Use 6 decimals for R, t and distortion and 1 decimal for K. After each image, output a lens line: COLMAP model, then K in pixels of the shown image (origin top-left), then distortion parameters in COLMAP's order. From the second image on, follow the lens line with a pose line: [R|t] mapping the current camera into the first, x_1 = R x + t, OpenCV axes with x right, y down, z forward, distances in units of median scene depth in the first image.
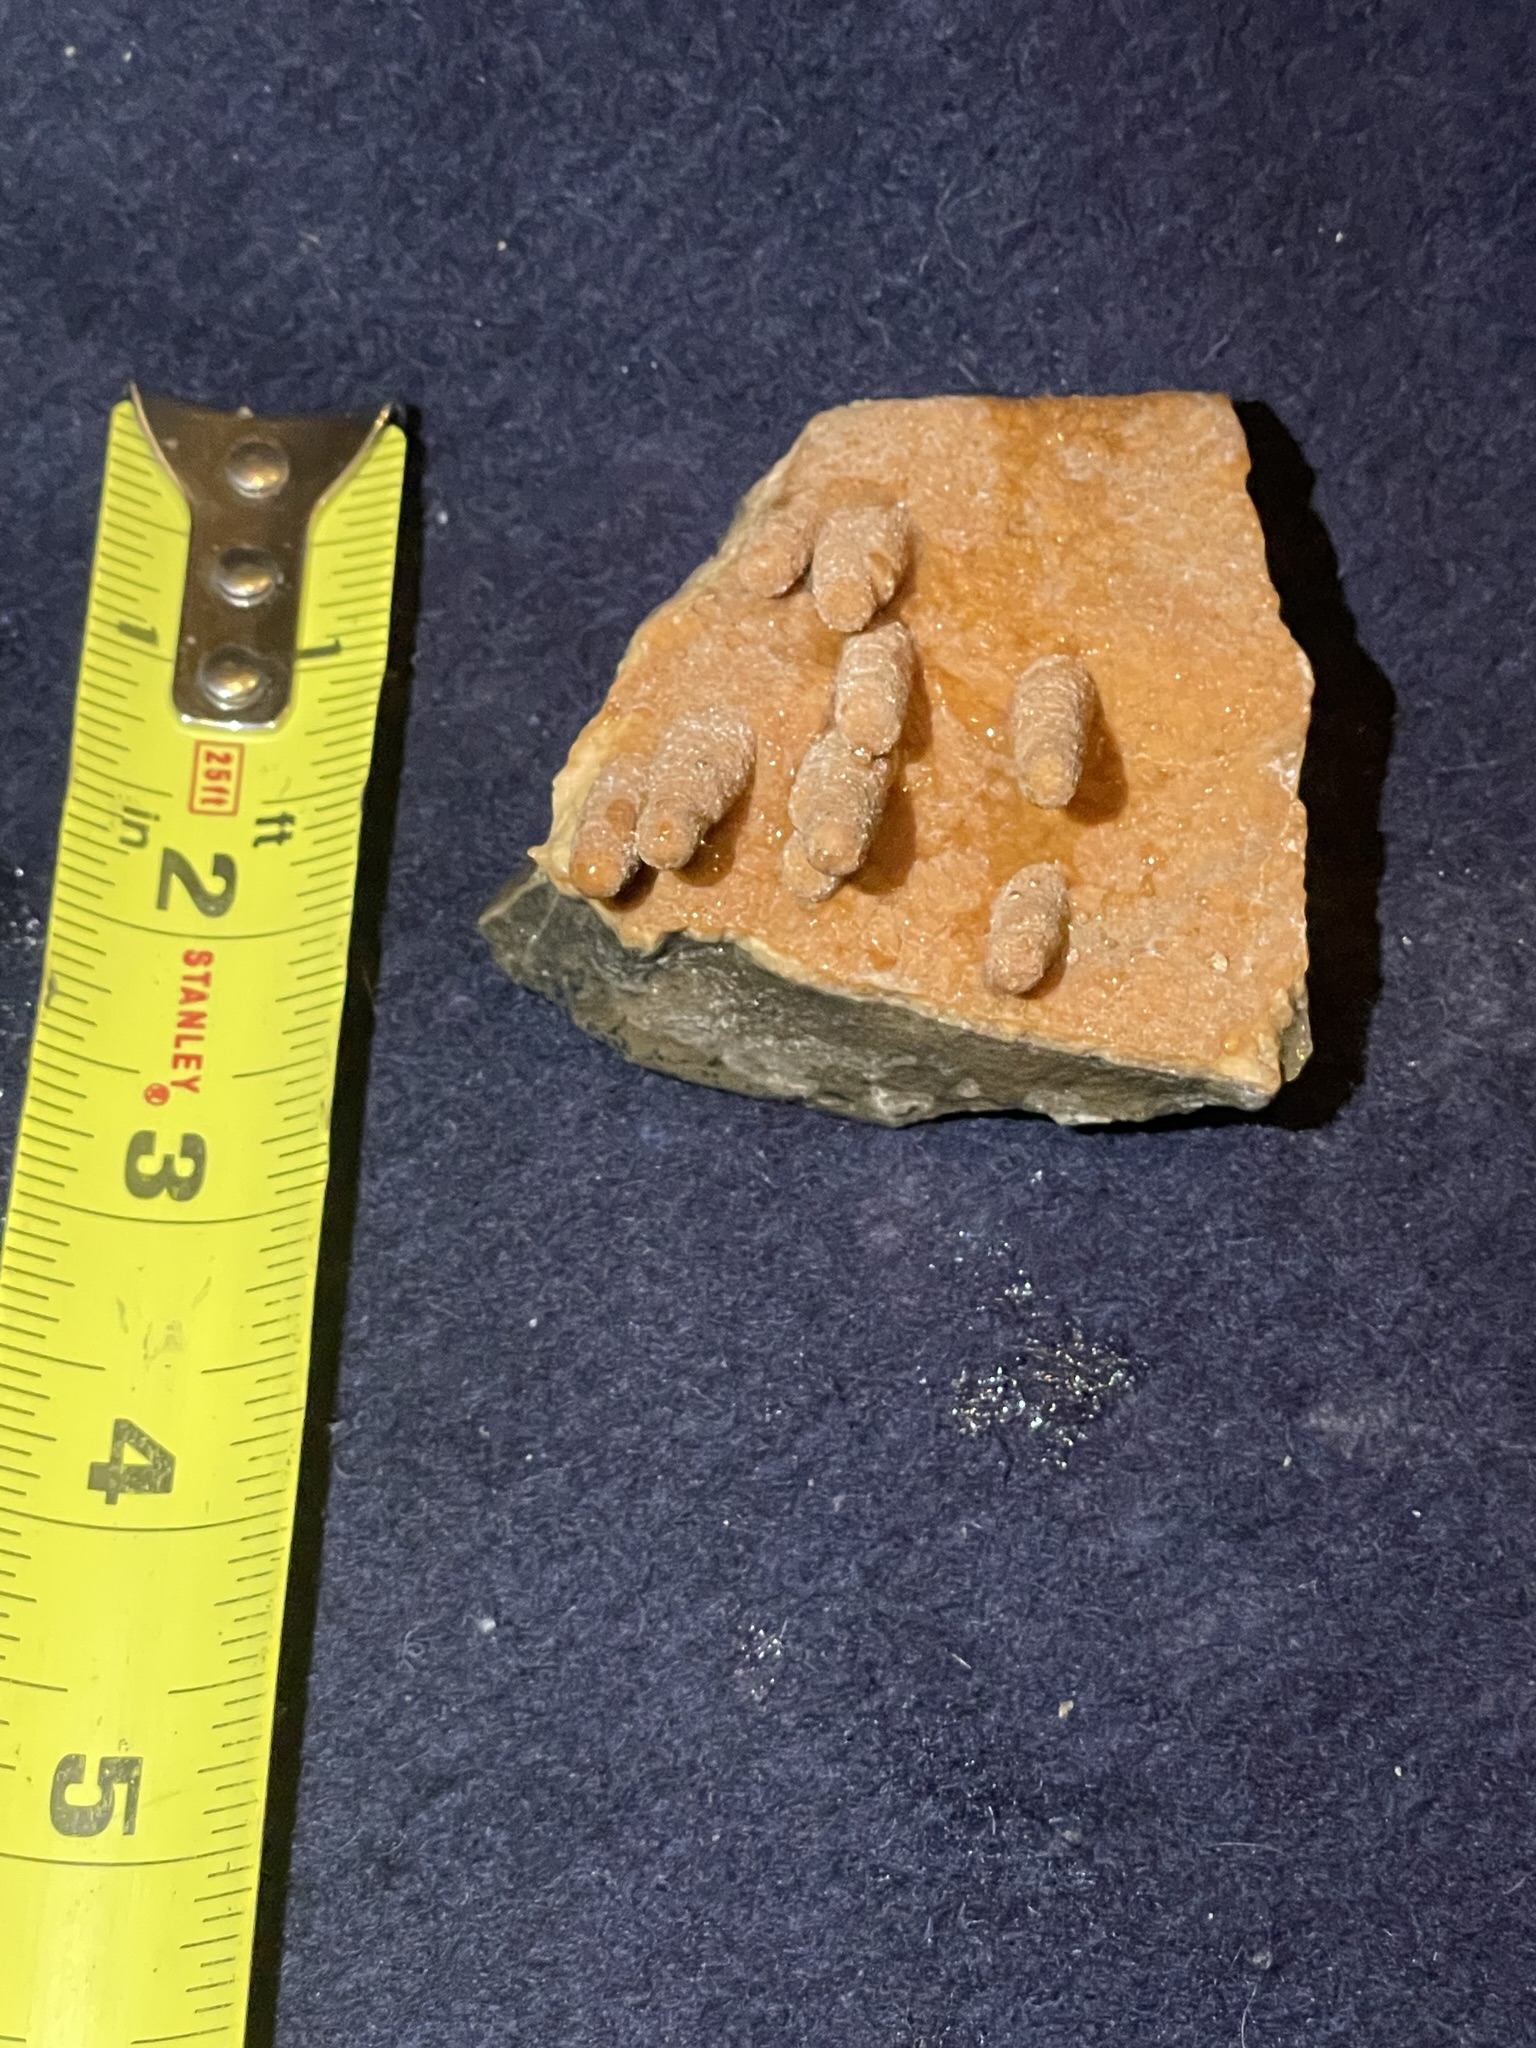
lens RADIAL K [[4443.0, 0, 768.0], [0, 4443.0, 1024.0], [0, 0, 1]] dist [-0.022074, 0.576848]
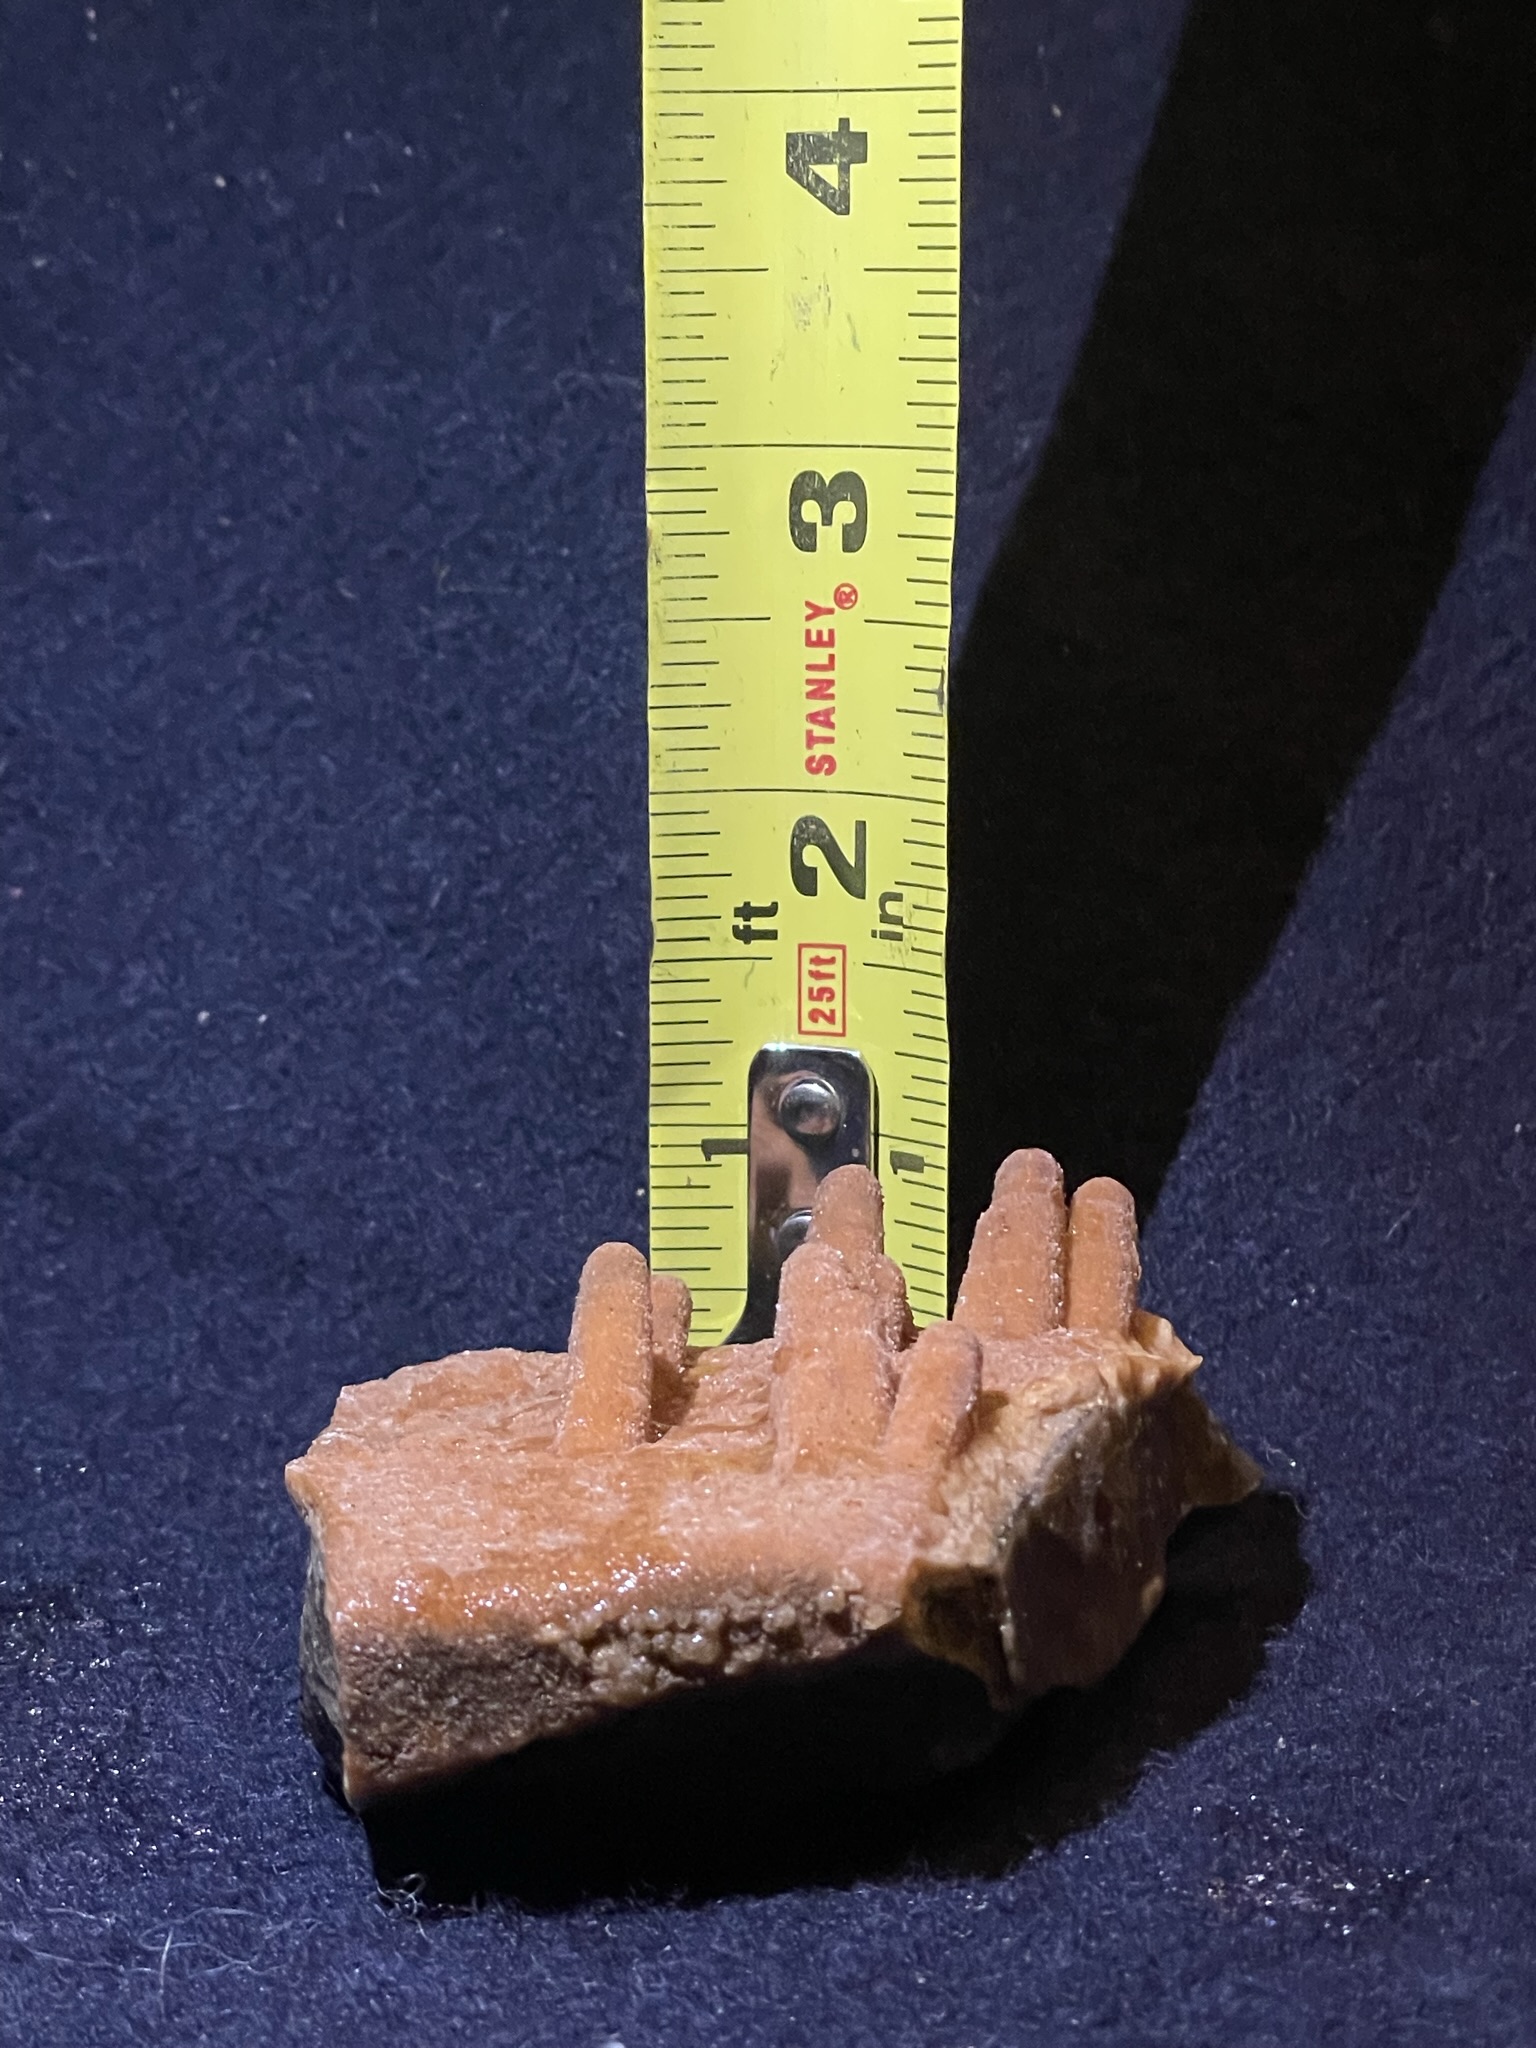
lens RADIAL K [[4443.0, 0, 768.0], [0, 4443.0, 1024.0], [0, 0, 1]] dist [-0.022074, 0.576848]
pose [[-0.961827, -0.014259, 0.273288, -0.373458], [0.114353, -0.928217, 0.354029, -0.399138], [0.248622, 0.371766, 0.894414, 0.165977]]
